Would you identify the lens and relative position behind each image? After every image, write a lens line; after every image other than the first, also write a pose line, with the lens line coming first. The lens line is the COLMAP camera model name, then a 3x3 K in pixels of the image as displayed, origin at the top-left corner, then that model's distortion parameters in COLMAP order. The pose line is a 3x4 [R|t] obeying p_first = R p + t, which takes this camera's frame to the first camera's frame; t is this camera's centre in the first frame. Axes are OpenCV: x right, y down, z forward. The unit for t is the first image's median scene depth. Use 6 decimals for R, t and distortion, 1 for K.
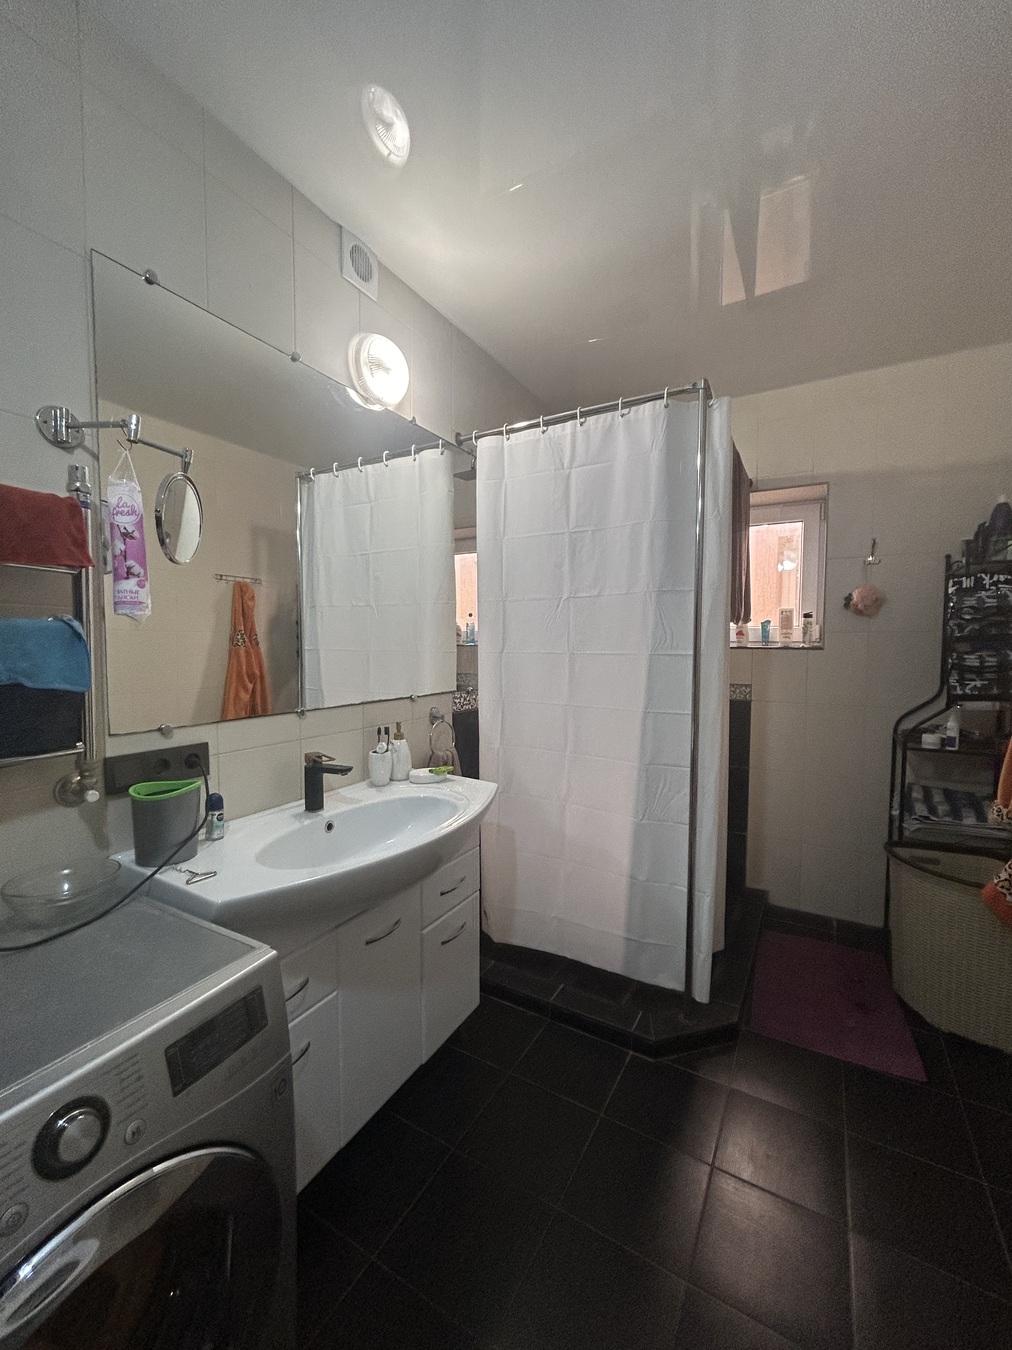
lens RADIAL K [[549.6, 0, 505.7], [0, 549.6, 673.5], [0, 0, 1]] dist [0.004597, -0.000873]
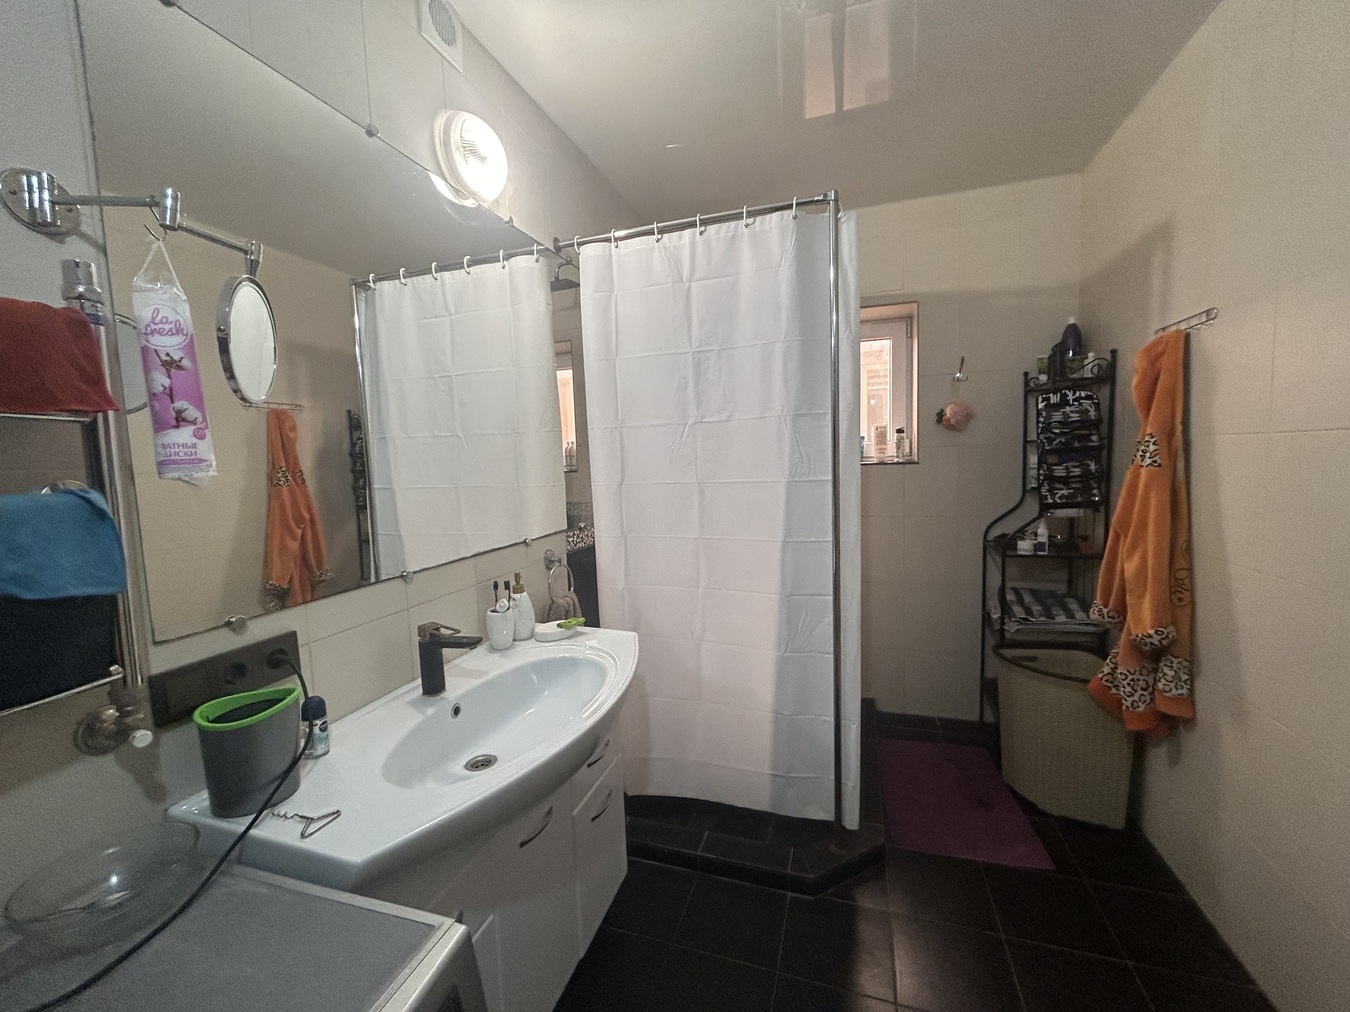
lens RADIAL K [[549.6, 0, 676.3], [0, 549.6, 504.8], [0, 0, 1]] dist [0.004597, -0.000873]
pose [[0.978599, -0.056238, 0.197943, -0.117781], [0.050407, 0.998137, 0.034381, -0.036799], [-0.199508, -0.023667, 0.979610, 0.103996]]
